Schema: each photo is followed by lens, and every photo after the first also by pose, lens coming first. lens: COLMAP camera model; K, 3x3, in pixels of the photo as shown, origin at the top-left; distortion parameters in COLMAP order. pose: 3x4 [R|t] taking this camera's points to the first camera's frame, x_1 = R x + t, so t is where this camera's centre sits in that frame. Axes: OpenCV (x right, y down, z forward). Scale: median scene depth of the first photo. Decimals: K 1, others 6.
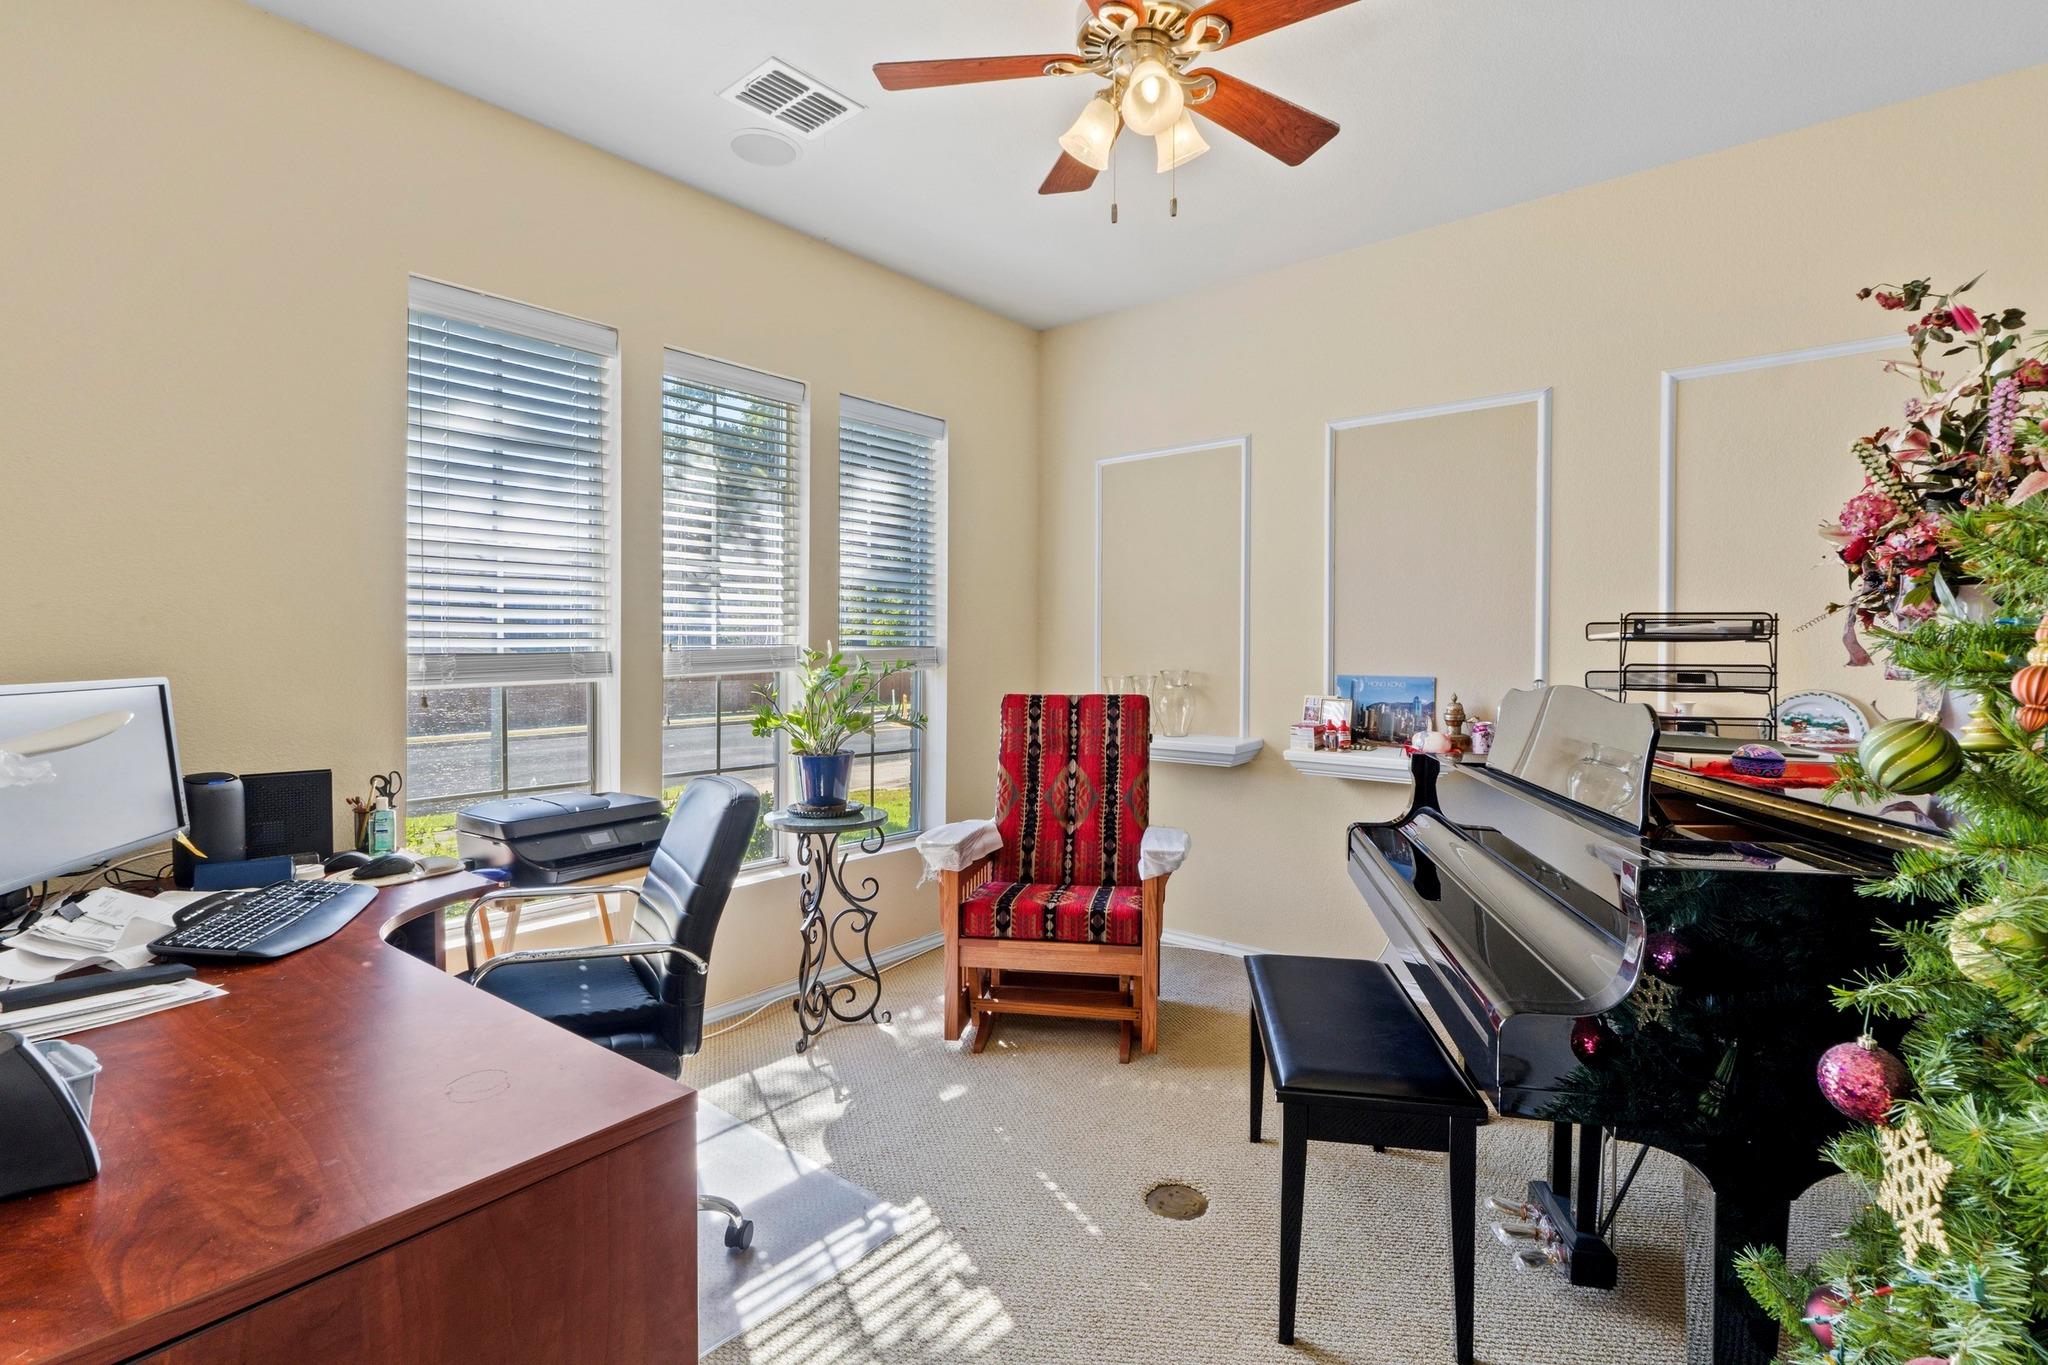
lens RADIAL K [[953.3, 0, 1015.6], [0, 953.3, 678.9], [0, 0, 1]] dist [-0.000923, -0.000250]
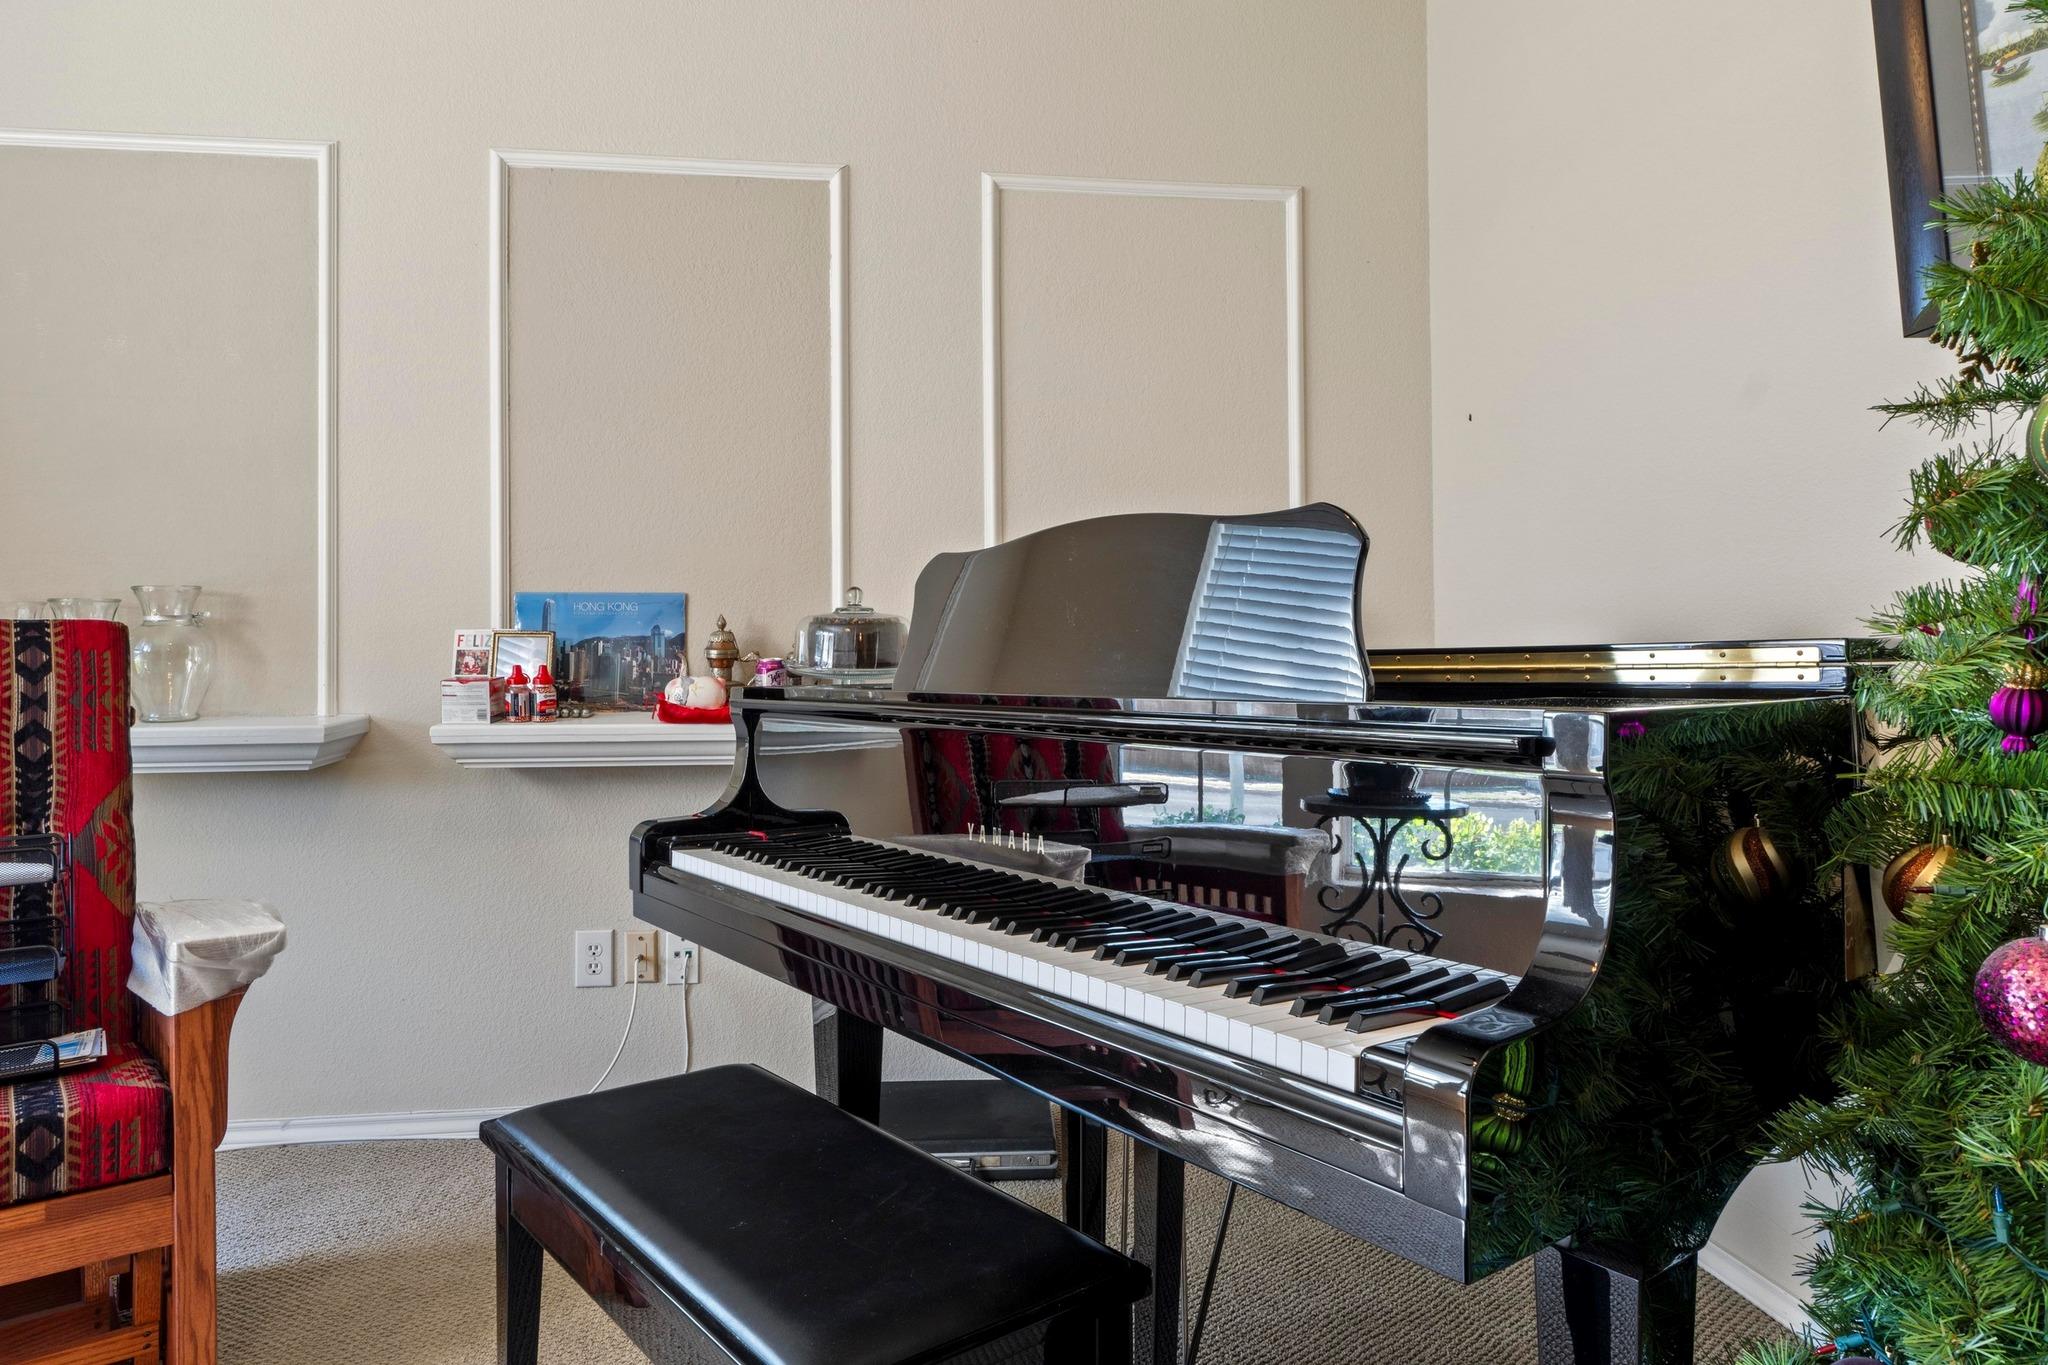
lens RADIAL K [[1279.1, 0, 1023.0], [0, 1279.1, 643.7], [0, 0, 1]] dist [-0.006500, -0.002248]
pose [[0.657319, 0.005301, 0.753594, -0.040211], [0.030862, 0.998947, -0.033947, 0.063697], [-0.752980, 0.045572, 0.656463, 0.279292]]
